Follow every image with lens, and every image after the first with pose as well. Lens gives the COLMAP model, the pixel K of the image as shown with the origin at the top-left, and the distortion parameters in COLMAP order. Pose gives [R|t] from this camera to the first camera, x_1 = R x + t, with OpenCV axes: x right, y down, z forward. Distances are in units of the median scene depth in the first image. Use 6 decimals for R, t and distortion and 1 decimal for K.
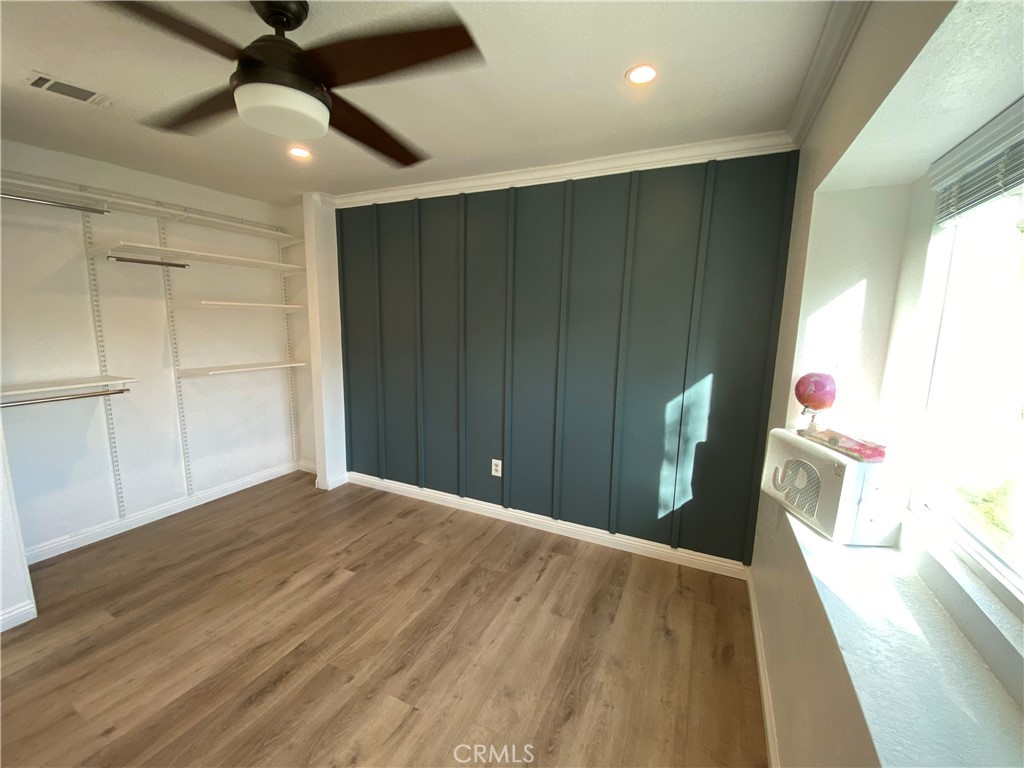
lens RADIAL K [[415.7, 0, 507.0], [0, 415.7, 383.8], [0, 0, 1]] dist [-0.020118, -0.004624]
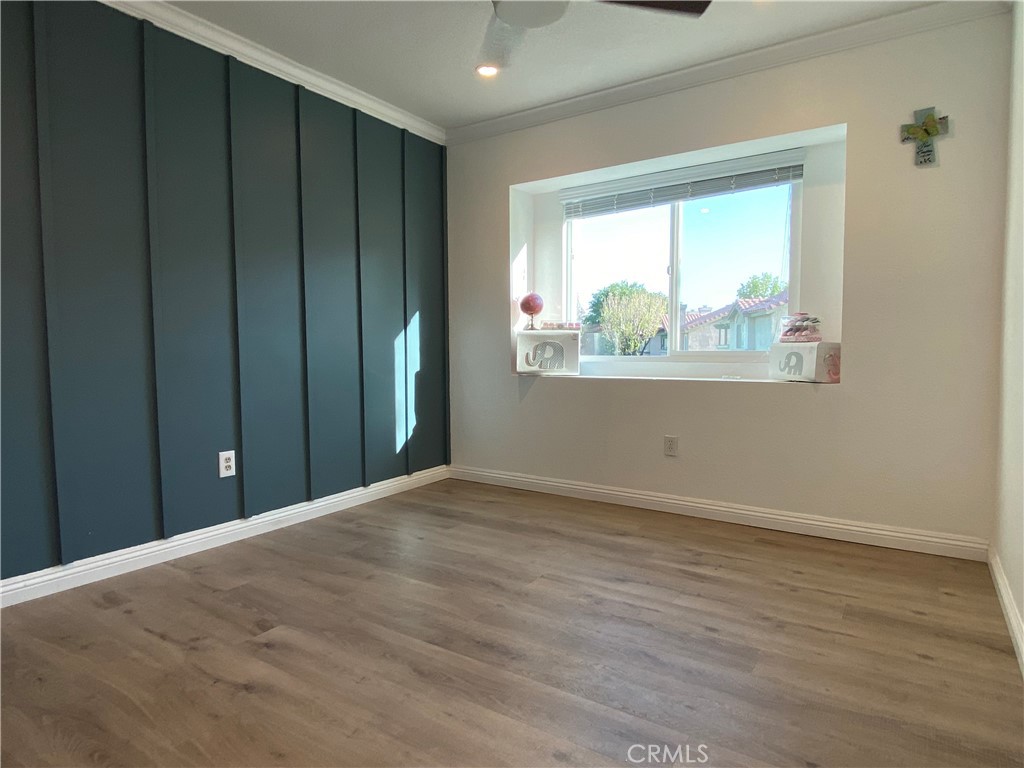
lens RADIAL K [[604.0, 0, 505.9], [0, 604.0, 386.0], [0, 0, 1]] dist [-0.027208, -0.001609]
pose [[0.126732, -0.065703, 0.989759, -1.071506], [0.172576, 0.984047, 0.043227, 0.135700], [-0.976809, 0.165330, 0.136049, 0.485745]]
